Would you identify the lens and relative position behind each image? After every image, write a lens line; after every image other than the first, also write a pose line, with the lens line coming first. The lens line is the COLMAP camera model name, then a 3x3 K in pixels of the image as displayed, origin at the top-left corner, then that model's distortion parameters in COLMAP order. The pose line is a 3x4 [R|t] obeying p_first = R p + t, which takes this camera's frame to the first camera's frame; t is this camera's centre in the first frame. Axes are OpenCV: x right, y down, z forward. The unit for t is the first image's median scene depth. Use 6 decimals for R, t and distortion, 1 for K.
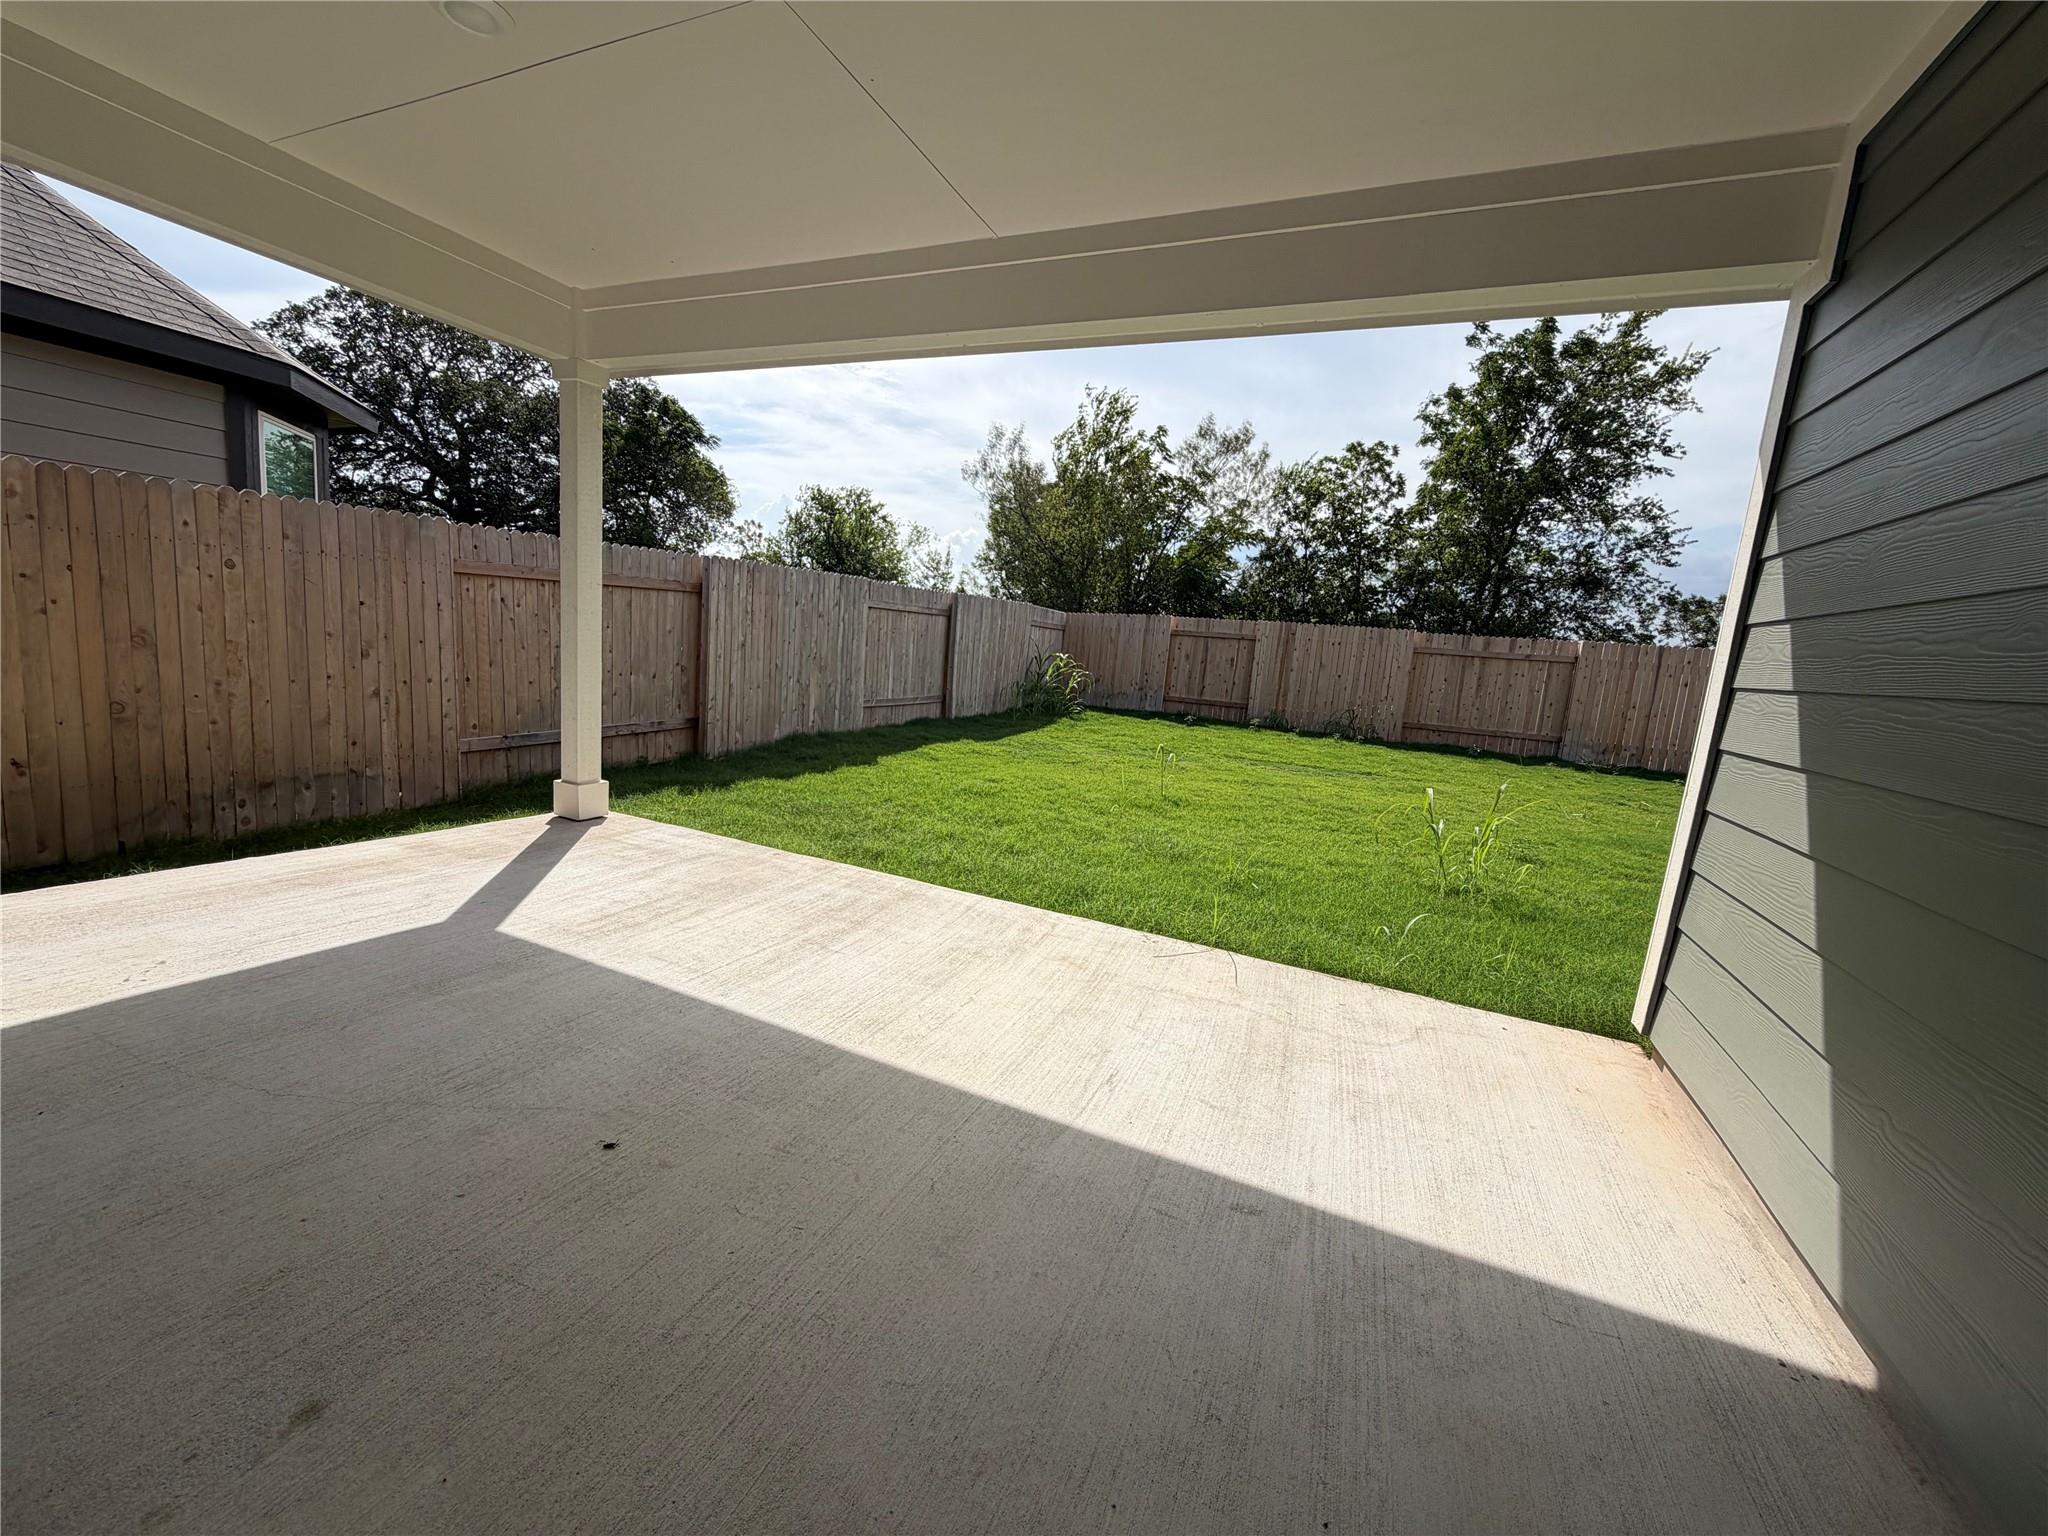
lens RADIAL K [[798.2, 0, 1024.0], [0, 798.2, 768.0], [0, 0, 1]] dist [-0.002182, -0.000116]
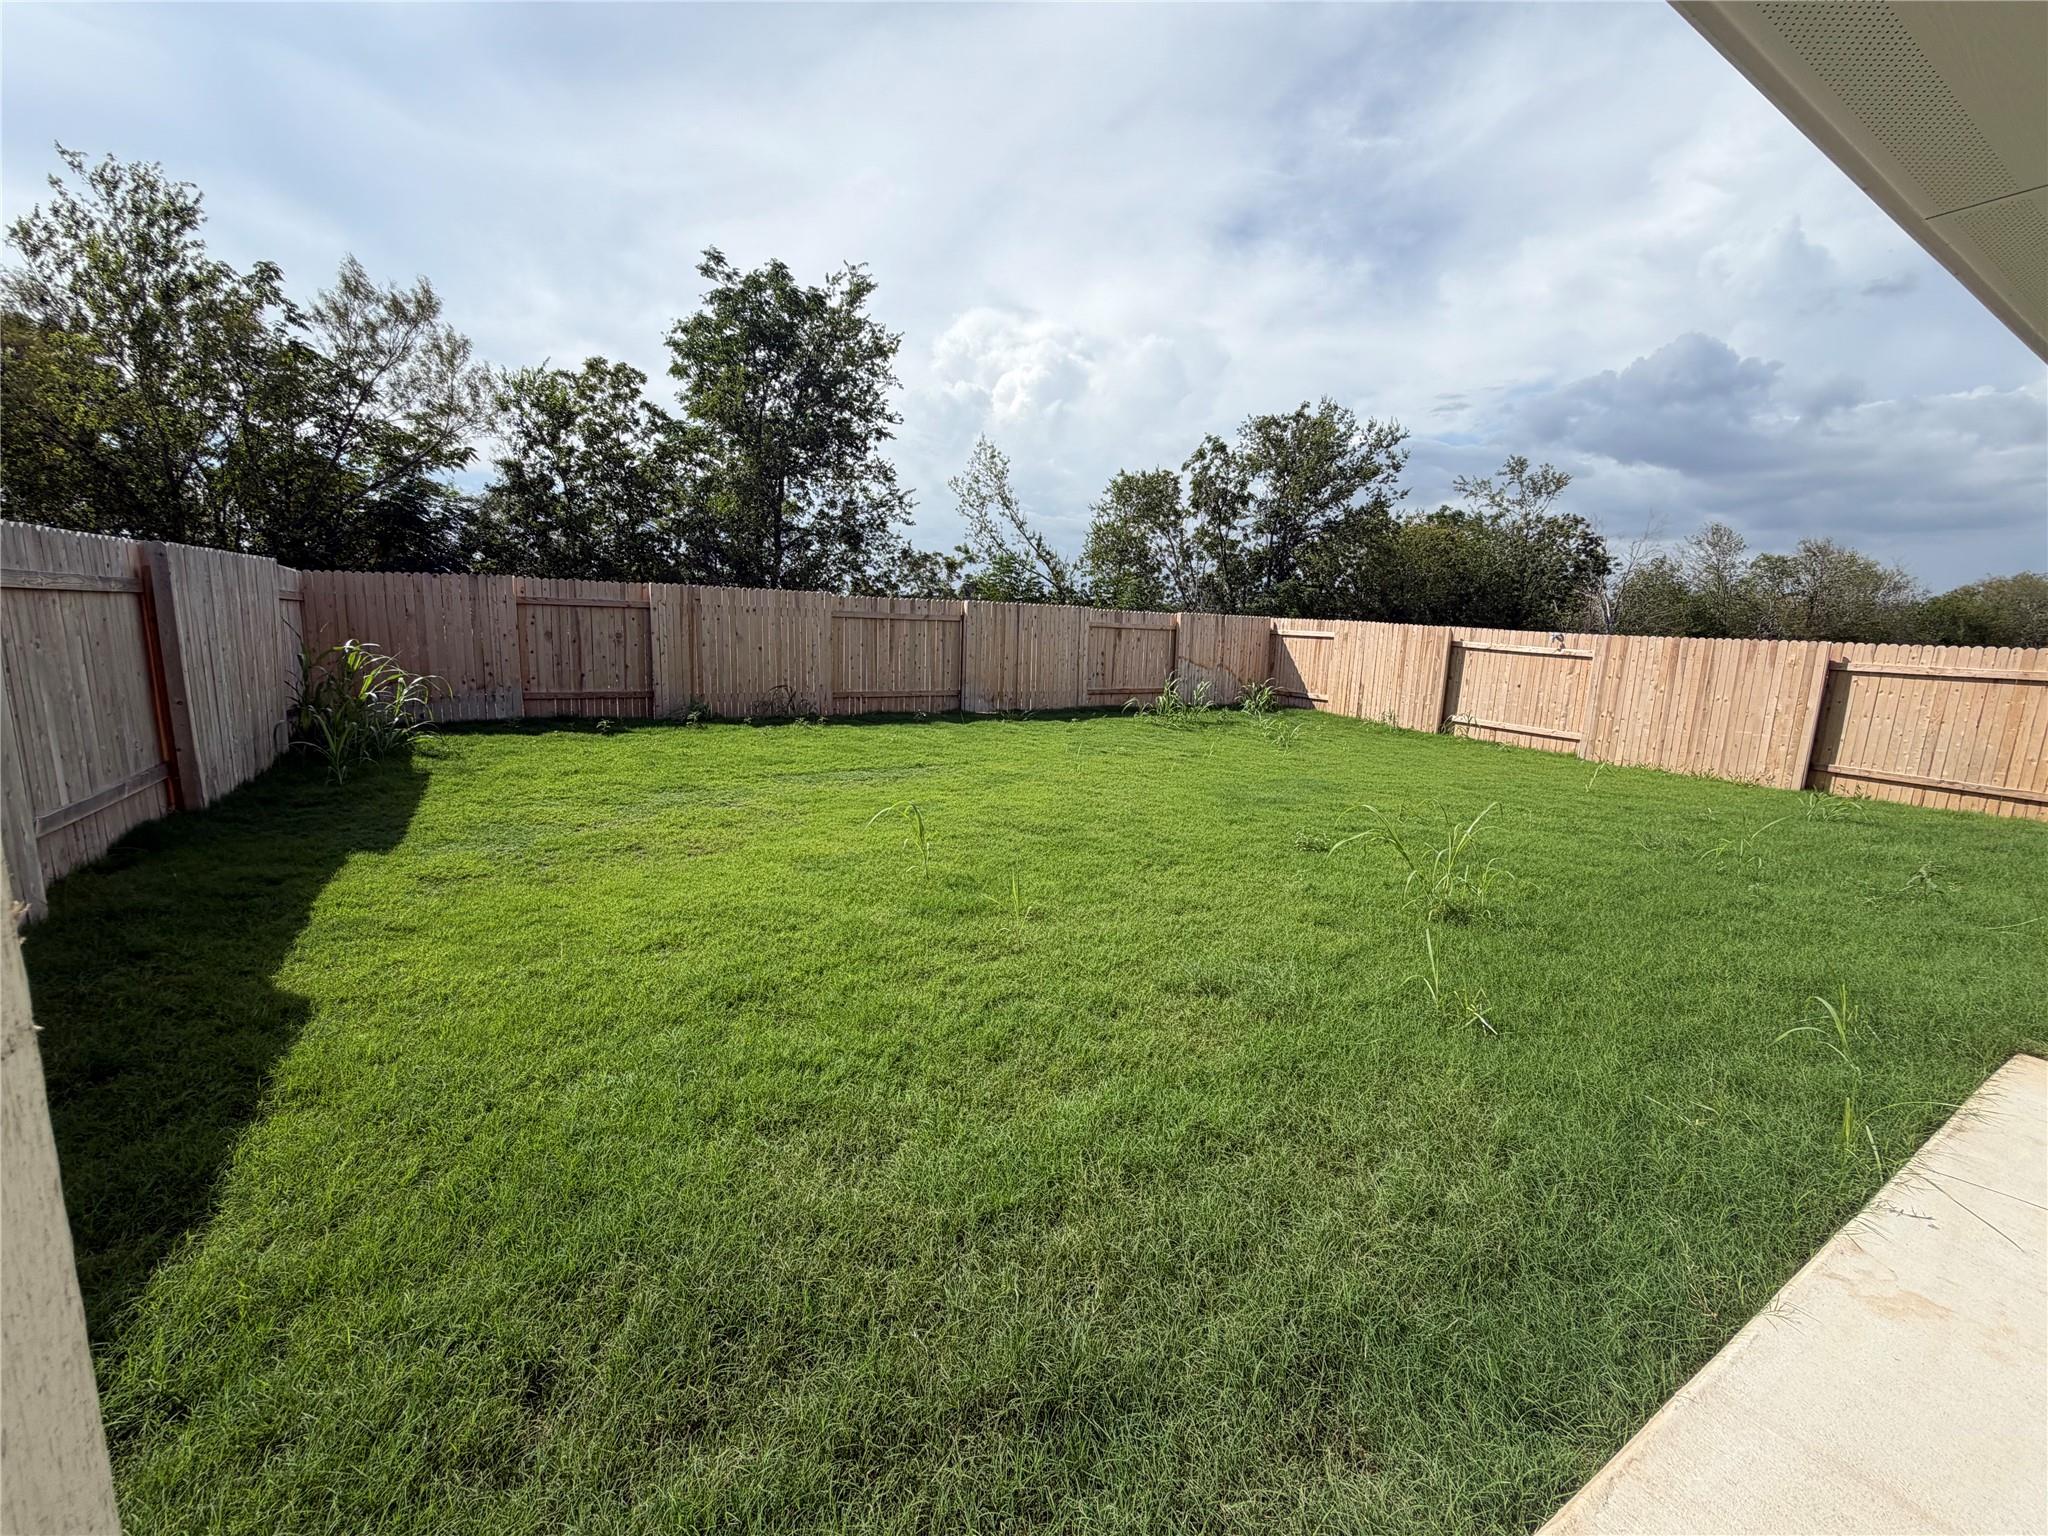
lens RADIAL K [[828.5, 0, 1024.0], [0, 828.5, 768.0], [0, 0, 1]] dist [-0.000937, 0.028232]
pose [[0.621888, -0.185021, 0.760935, -0.060591], [0.140378, 0.982288, 0.124116, -0.029154], [-0.770422, 0.029632, 0.636846, 0.109678]]
